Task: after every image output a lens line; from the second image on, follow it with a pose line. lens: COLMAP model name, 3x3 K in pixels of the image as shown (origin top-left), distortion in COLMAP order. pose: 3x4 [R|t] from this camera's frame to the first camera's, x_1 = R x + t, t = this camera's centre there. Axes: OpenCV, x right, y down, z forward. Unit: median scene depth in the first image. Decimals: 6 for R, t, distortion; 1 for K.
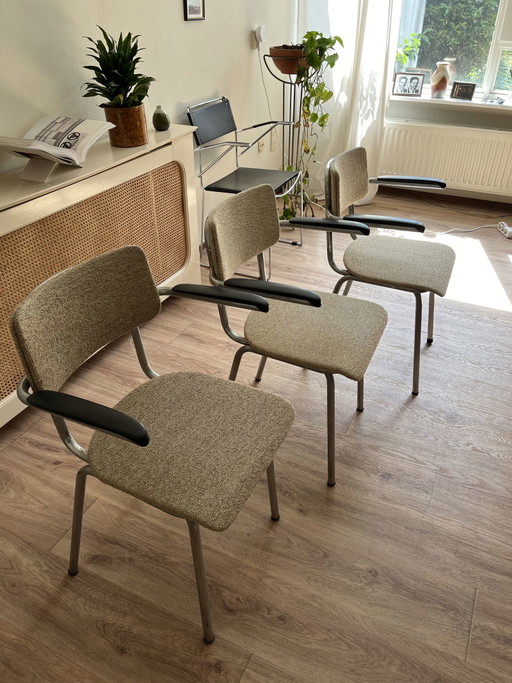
lens RADIAL K [[512.6, 0, 254.6], [0, 512.6, 341.0], [0, 0, 1]] dist [0.025547, -0.032473]
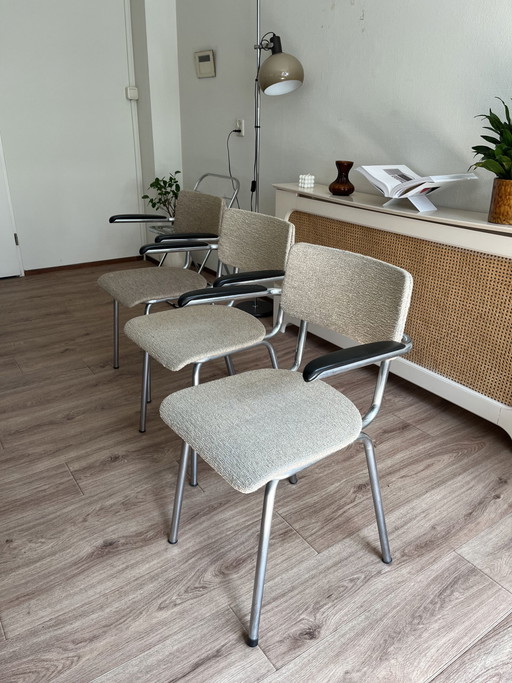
lens RADIAL K [[512.6, 0, 253.0], [0, 512.6, 337.1], [0, 0, 1]] dist [0.025547, -0.032473]
pose [[-0.496512, 0.322488, -0.805901, 1.041887], [-0.506399, 0.646447, 0.570672, -0.769341], [0.705008, 0.691453, -0.157661, 1.392497]]
